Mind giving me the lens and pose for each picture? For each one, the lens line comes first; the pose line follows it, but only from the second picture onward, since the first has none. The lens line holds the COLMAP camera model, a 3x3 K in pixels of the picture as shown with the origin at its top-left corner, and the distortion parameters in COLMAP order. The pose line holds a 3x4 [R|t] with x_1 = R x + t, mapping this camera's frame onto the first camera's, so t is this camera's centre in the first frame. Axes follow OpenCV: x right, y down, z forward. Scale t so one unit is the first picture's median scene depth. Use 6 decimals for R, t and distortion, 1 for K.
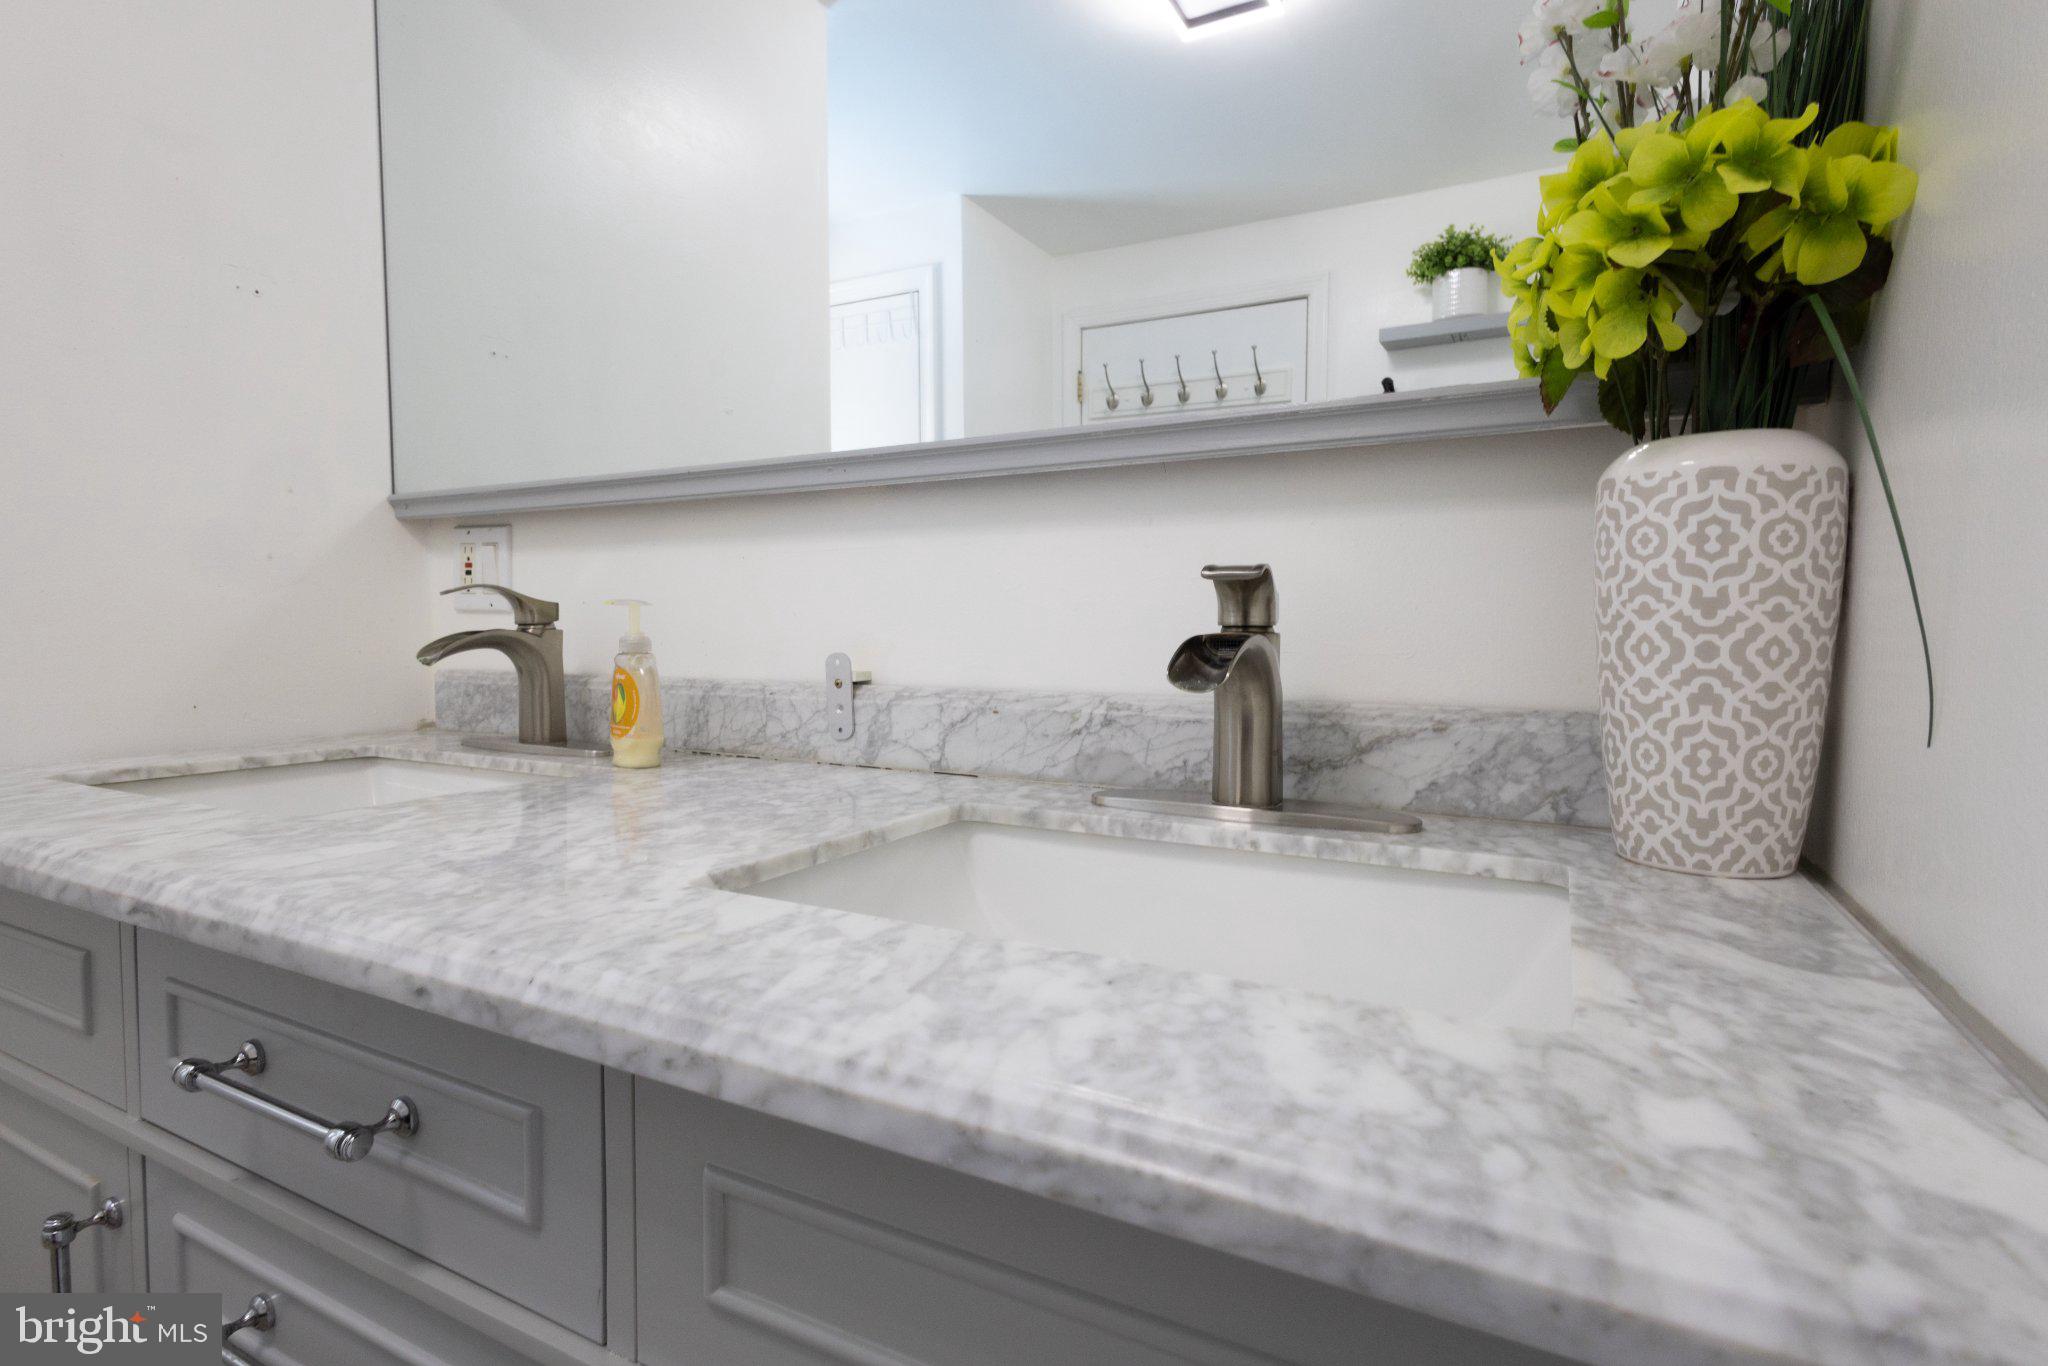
lens RADIAL K [[970.6, 0, 1032.5], [0, 970.6, 681.3], [0, 0, 1]] dist [0.008429, 0.000676]
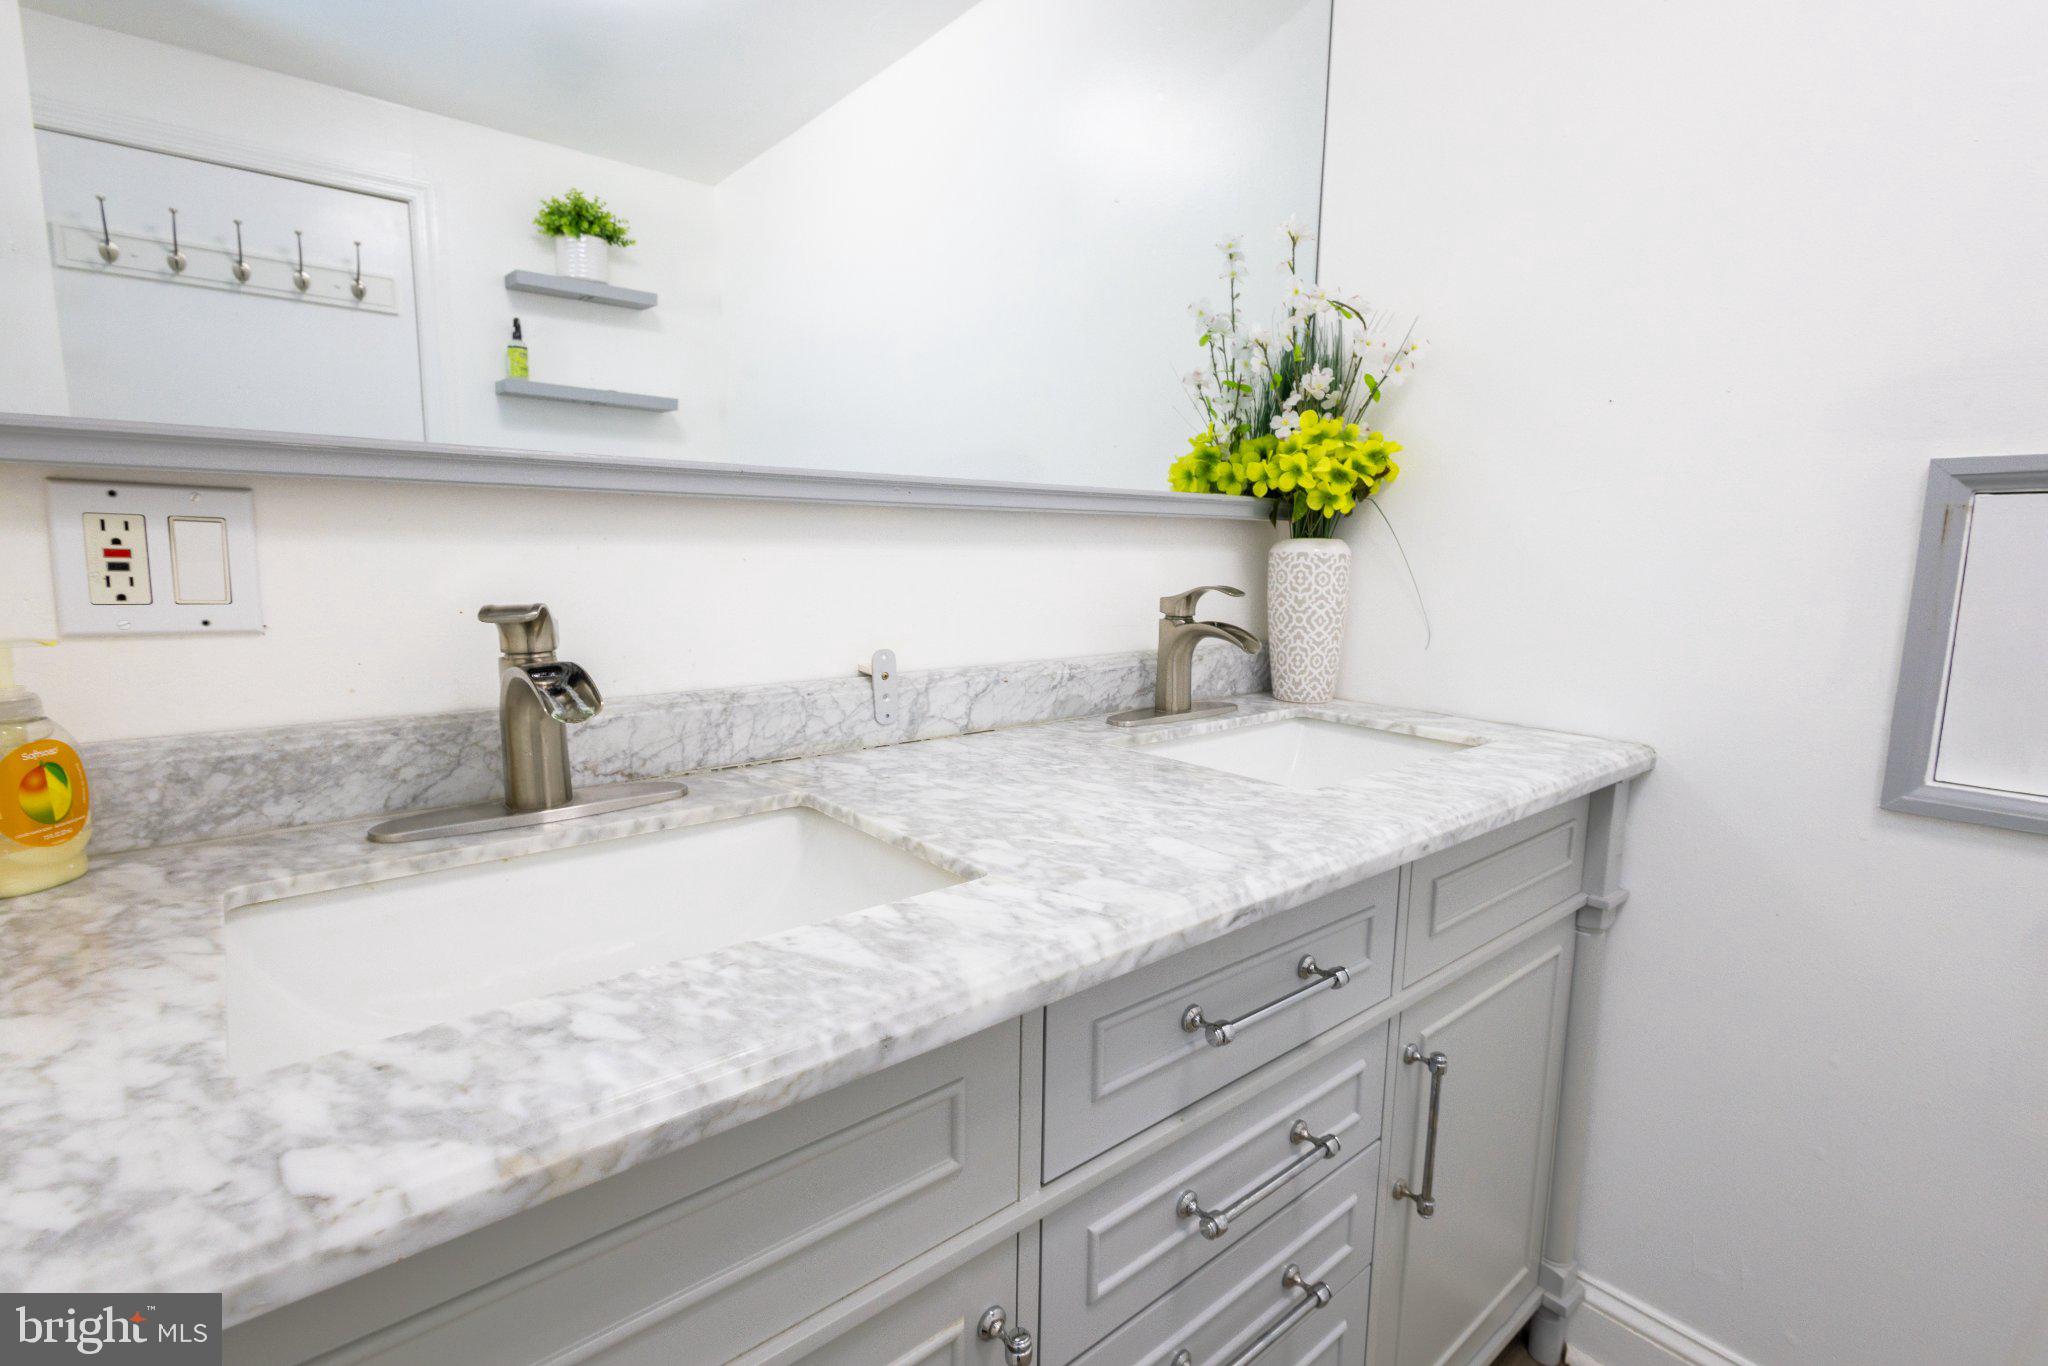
lens RADIAL K [[924.2, 0, 1015.3], [0, 924.2, 640.0], [0, 0, 1]] dist [0.008469, 0.000109]
pose [[0.409850, -0.091595, 0.907543, -1.149316], [0.036462, 0.995795, 0.084035, -0.128791], [-0.911424, -0.001351, 0.411466, 0.425054]]
